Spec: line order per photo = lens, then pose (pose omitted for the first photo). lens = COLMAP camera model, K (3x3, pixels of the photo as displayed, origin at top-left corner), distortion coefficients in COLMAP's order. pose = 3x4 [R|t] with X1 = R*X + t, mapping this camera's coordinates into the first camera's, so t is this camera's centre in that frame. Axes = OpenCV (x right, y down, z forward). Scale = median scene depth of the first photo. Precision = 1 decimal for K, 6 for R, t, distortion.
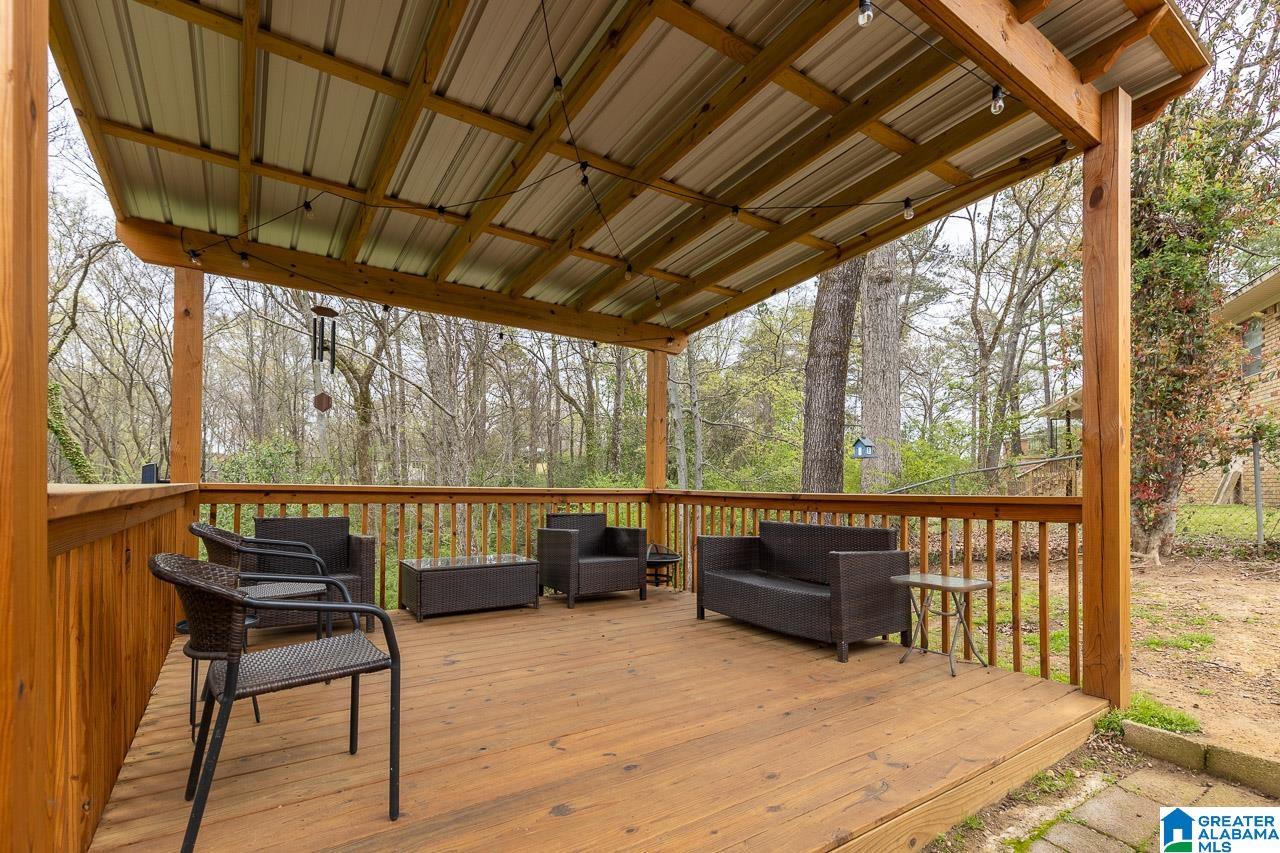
lens RADIAL K [[599.6, 0, 659.0], [0, 599.6, 433.8], [0, 0, 1]] dist [0.008784, 0.000214]
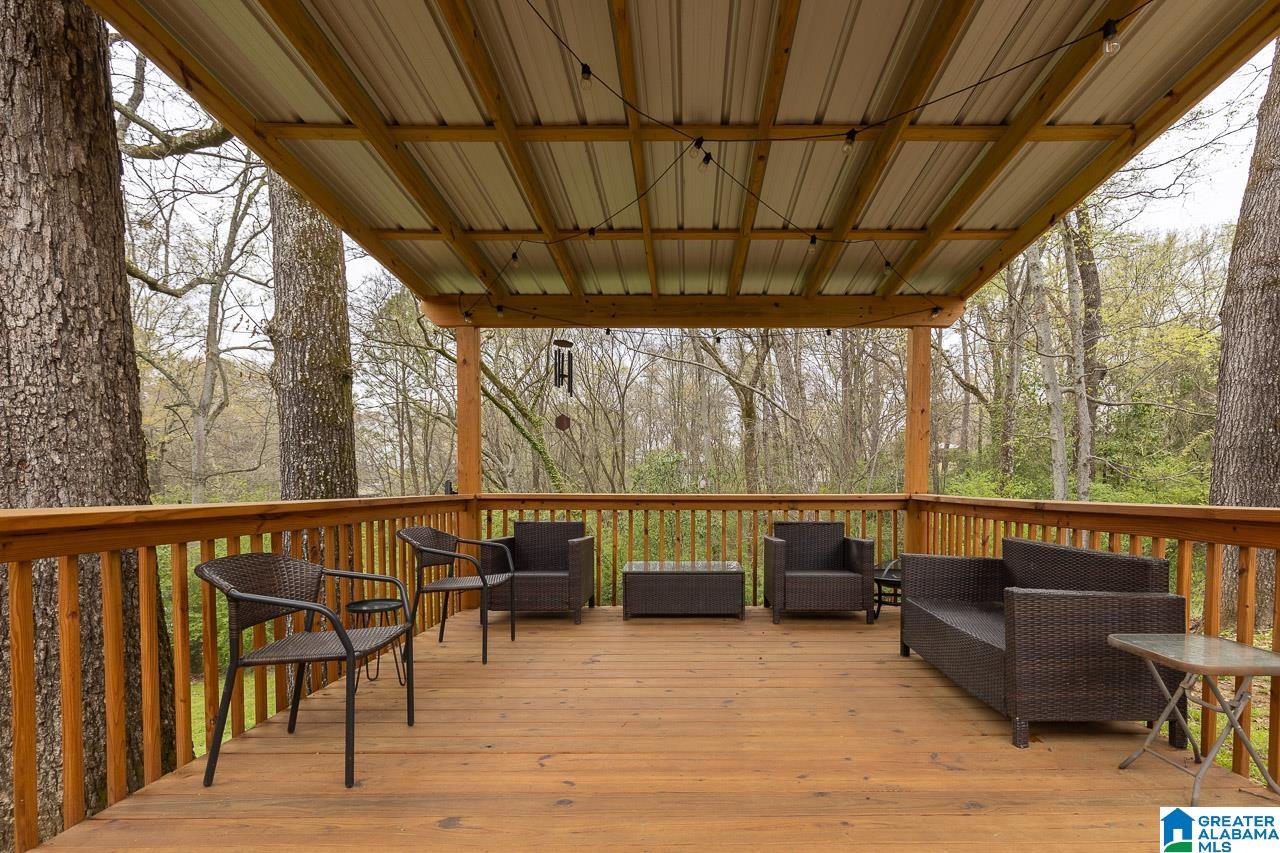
lens RADIAL K [[611.8, 0, 681.5], [0, 611.8, 466.4], [0, 0, 1]] dist [0.002584, -0.000165]
pose [[0.818102, -0.032602, -0.574148, 0.316460], [0.063121, 0.997450, 0.033304, 0.007144], [0.571598, -0.063487, 0.818074, 0.171264]]
